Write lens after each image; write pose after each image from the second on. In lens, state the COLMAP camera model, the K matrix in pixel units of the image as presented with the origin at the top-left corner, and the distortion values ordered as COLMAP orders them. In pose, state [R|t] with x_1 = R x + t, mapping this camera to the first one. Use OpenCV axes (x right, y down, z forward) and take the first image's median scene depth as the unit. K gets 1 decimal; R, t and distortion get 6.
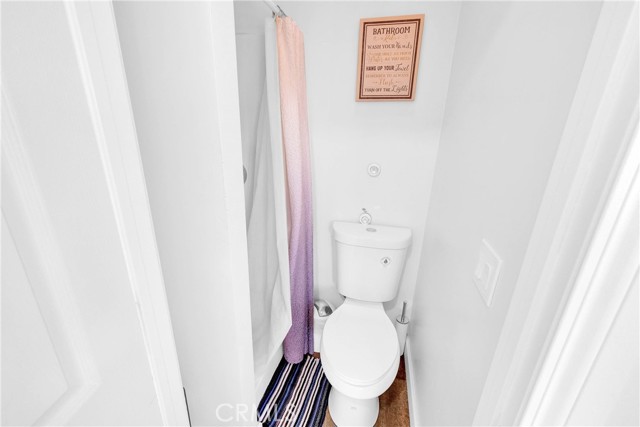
lens RADIAL K [[280.1, 0, 318.9], [0, 280.1, 216.0], [0, 0, 1]] dist [0.000745, 0.000041]
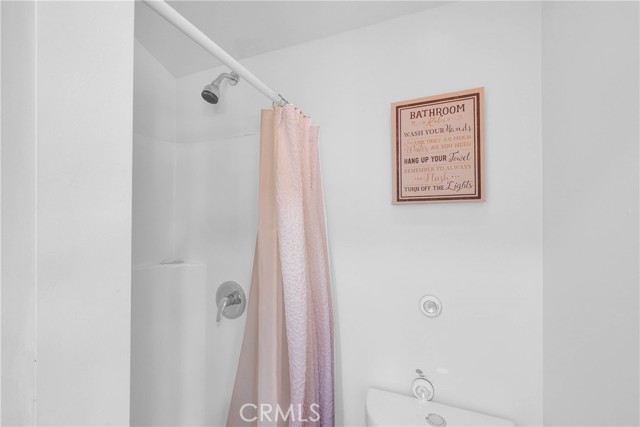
lens RADIAL K [[280.1, 0, 318.5], [0, 280.1, 212.2], [0, 0, 1]] dist [0.000745, 0.000041]
pose [[0.984662, -0.024637, -0.172726, 0.076963], [-0.038038, 0.935853, -0.350331, -0.156087], [0.170278, 0.351528, 0.920562, 0.369523]]
